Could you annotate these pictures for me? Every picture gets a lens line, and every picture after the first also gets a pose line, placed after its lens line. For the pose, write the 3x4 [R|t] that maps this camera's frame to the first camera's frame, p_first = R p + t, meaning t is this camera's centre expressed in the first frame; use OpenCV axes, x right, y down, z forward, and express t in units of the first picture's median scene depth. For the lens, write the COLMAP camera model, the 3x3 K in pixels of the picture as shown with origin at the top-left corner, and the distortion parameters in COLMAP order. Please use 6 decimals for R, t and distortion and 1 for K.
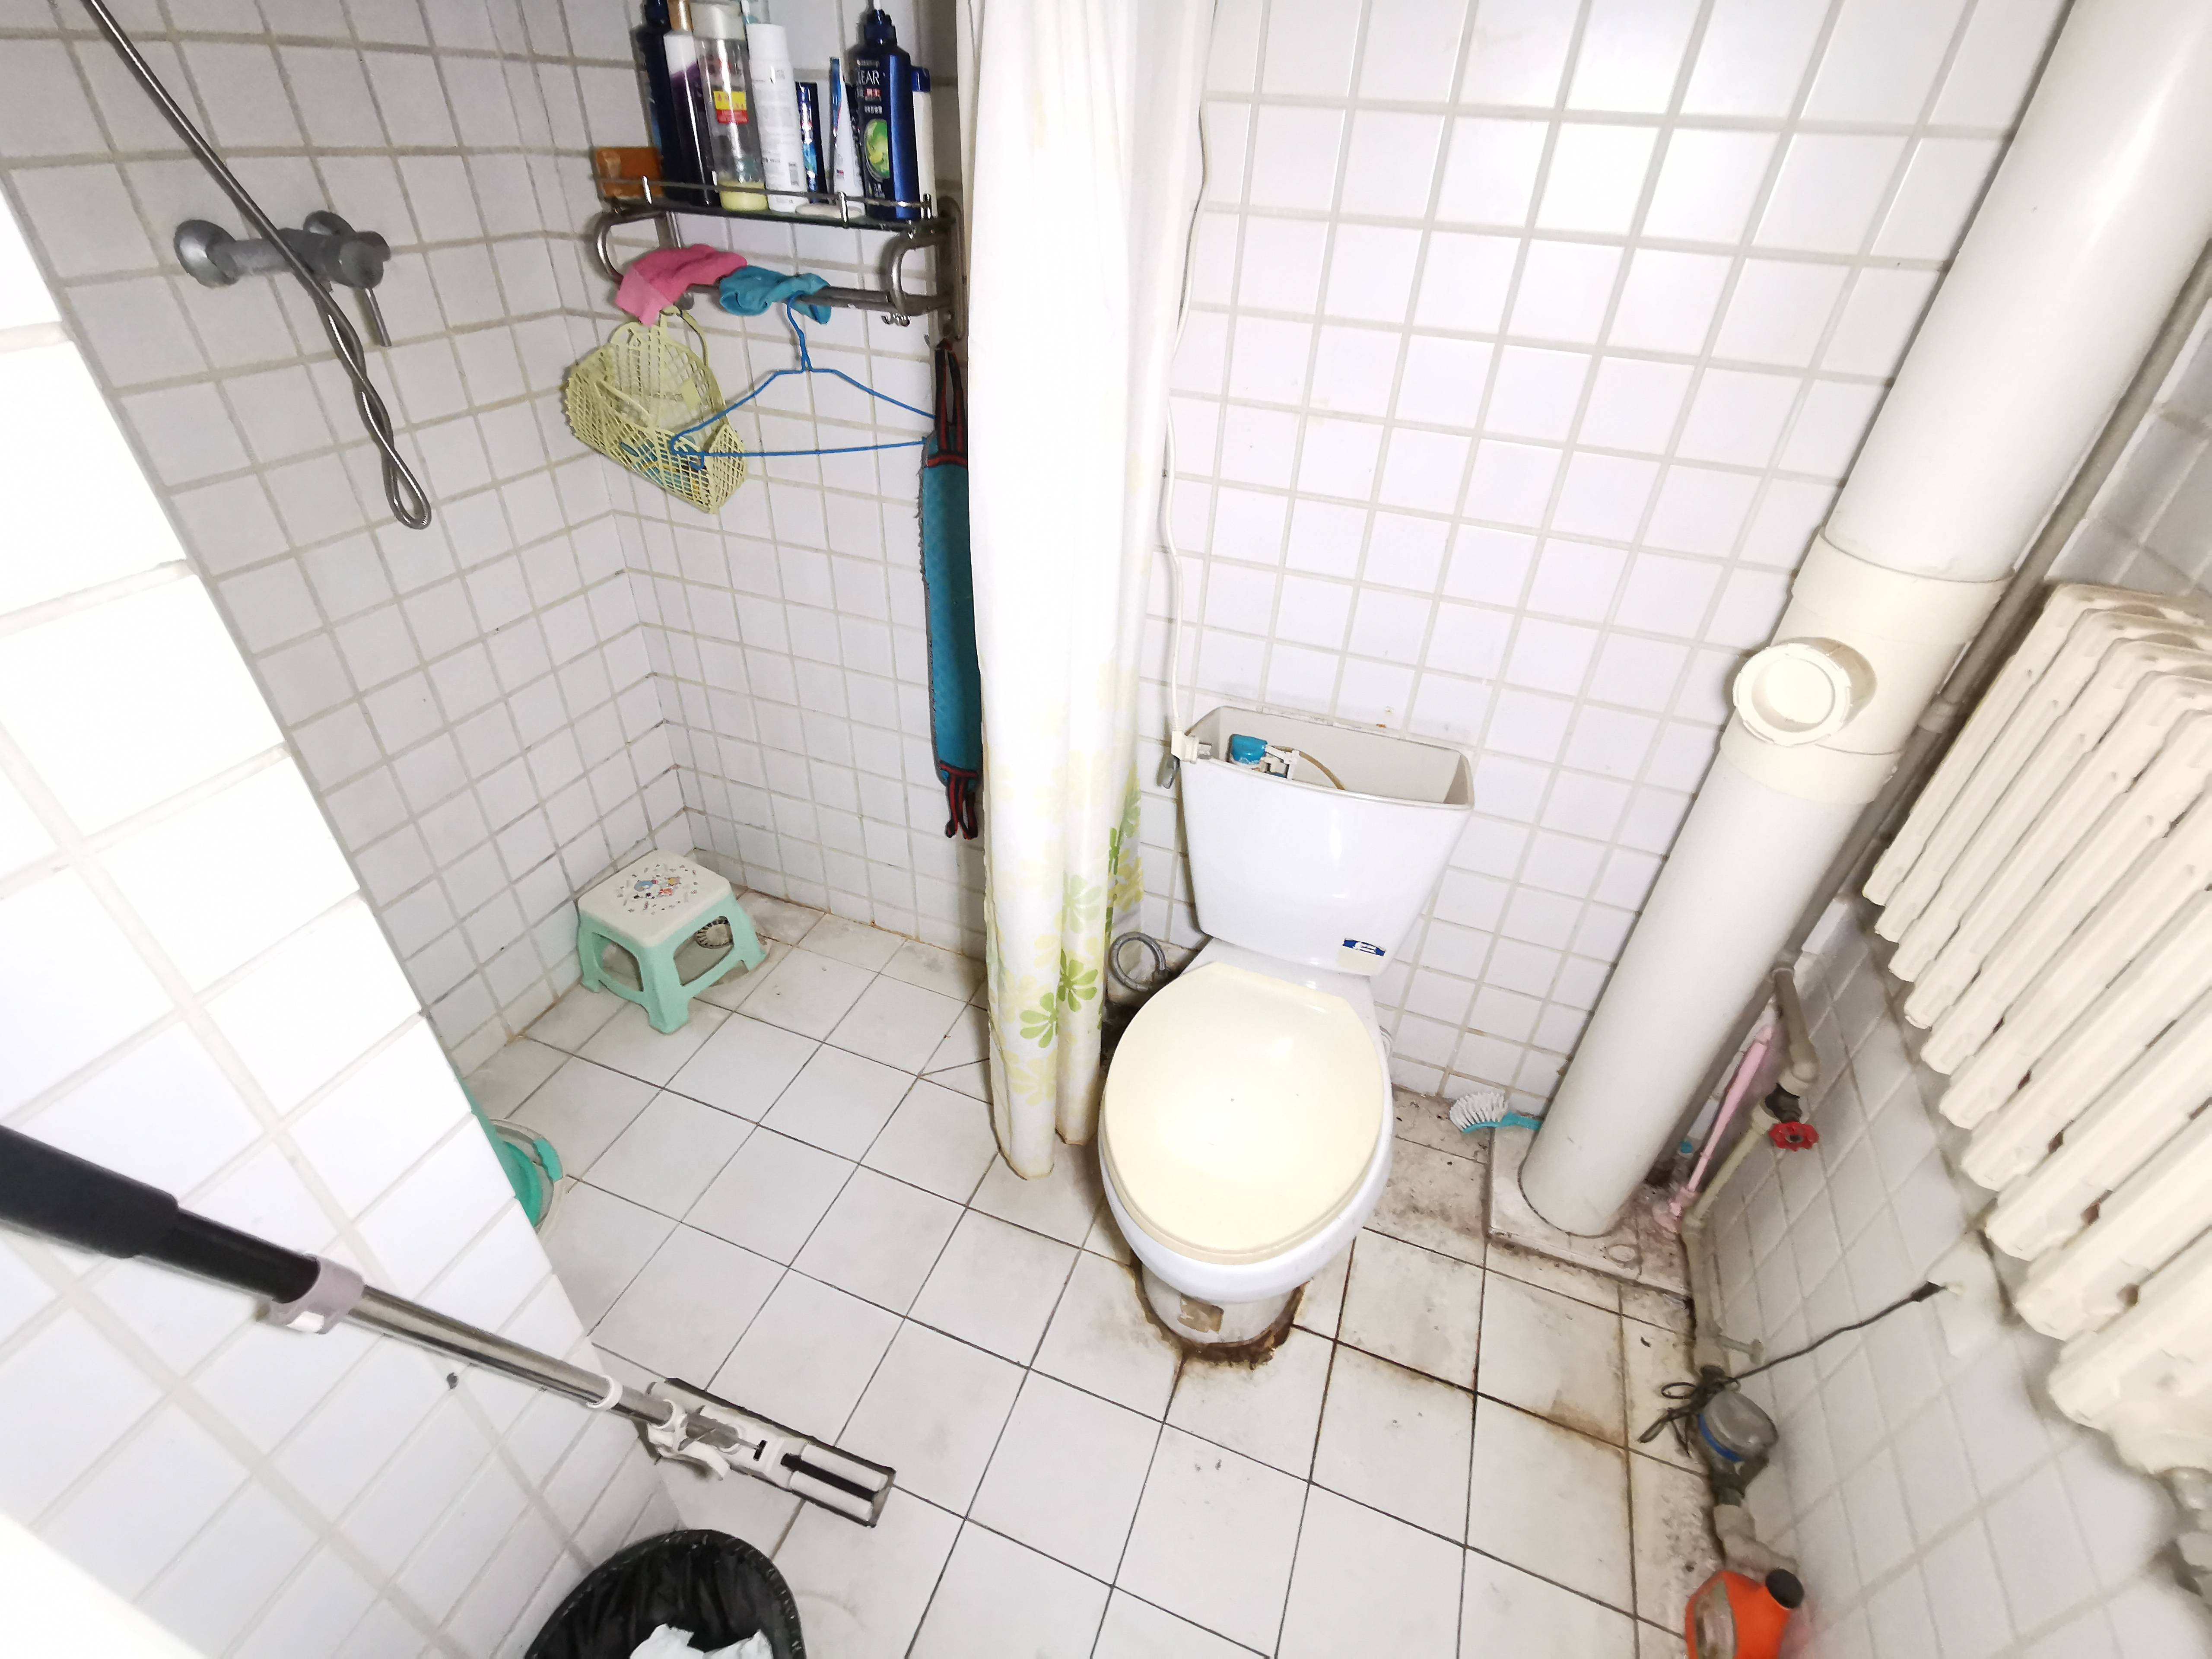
lens RADIAL K [[1010.3, 0, 1105.7], [0, 1010.3, 831.6], [0, 0, 1]] dist [-0.004337, 0.002944]
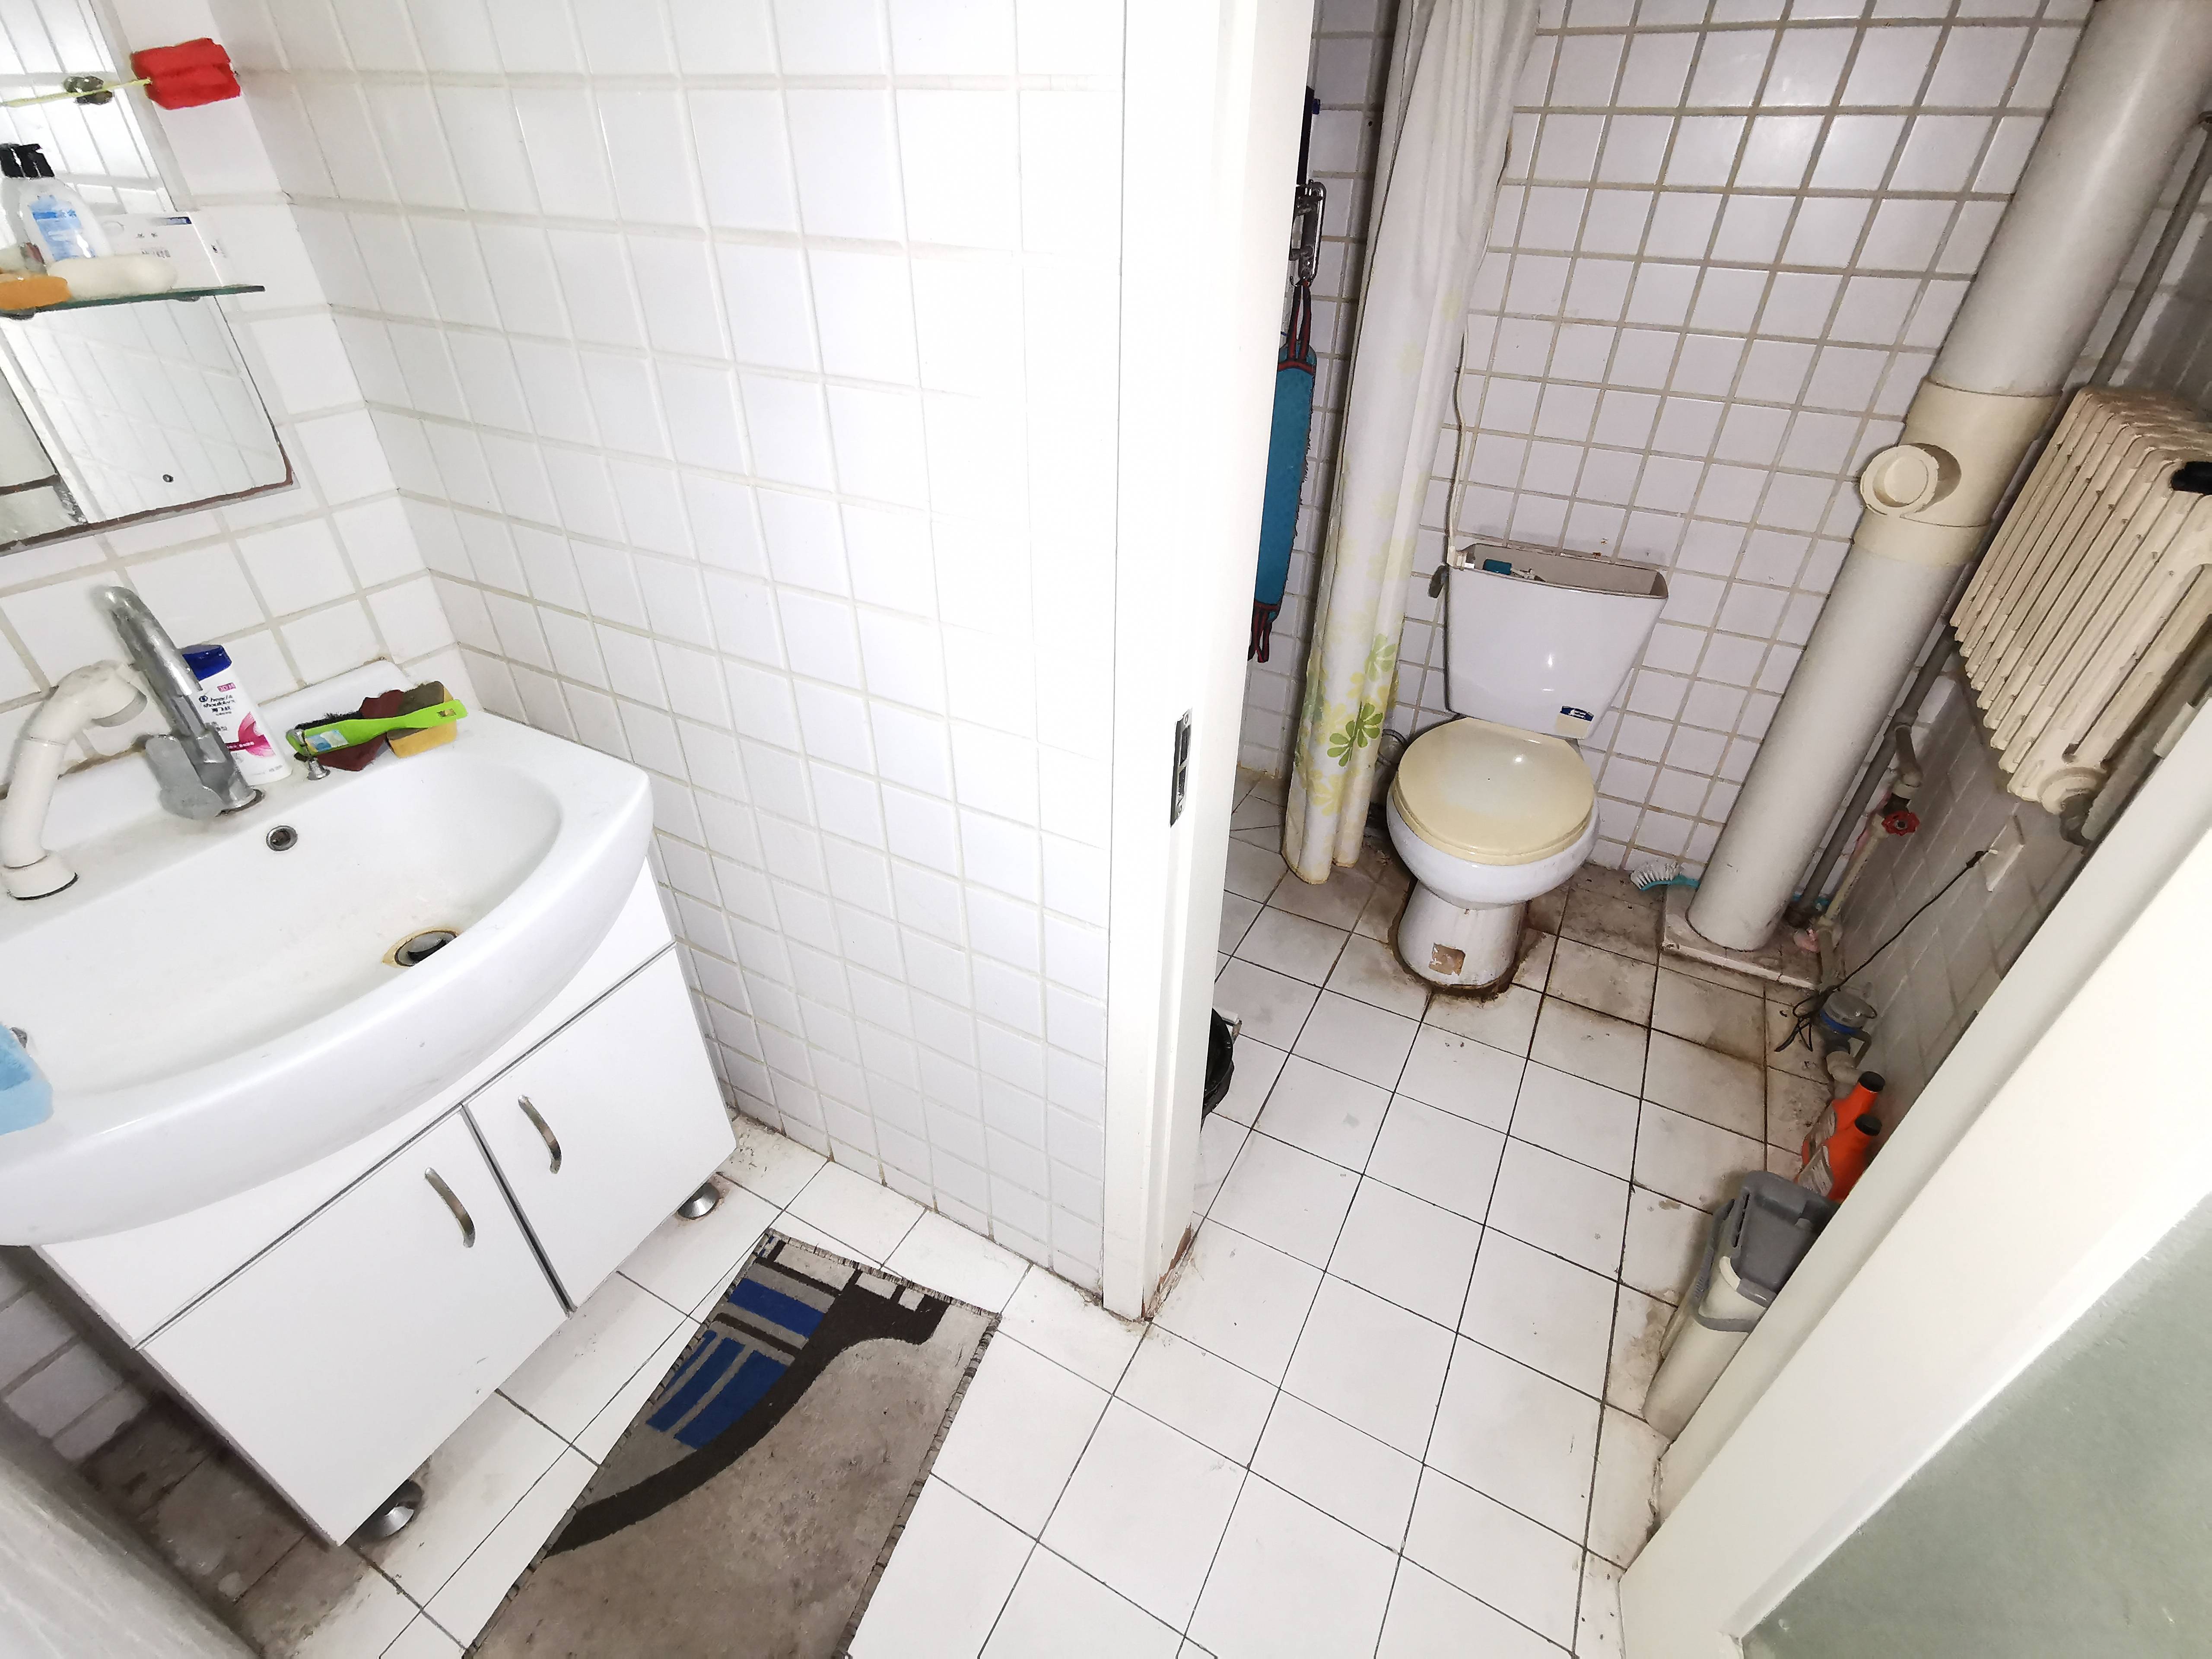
lens RADIAL K [[1010.3, 0, 1101.1], [0, 1010.3, 834.1], [0, 0, 1]] dist [-0.004337, 0.002944]
pose [[0.990610, 0.047192, -0.128315, -0.217889], [-0.048677, 0.998779, -0.008463, 0.342347], [0.127759, 0.014629, 0.991697, -0.482568]]
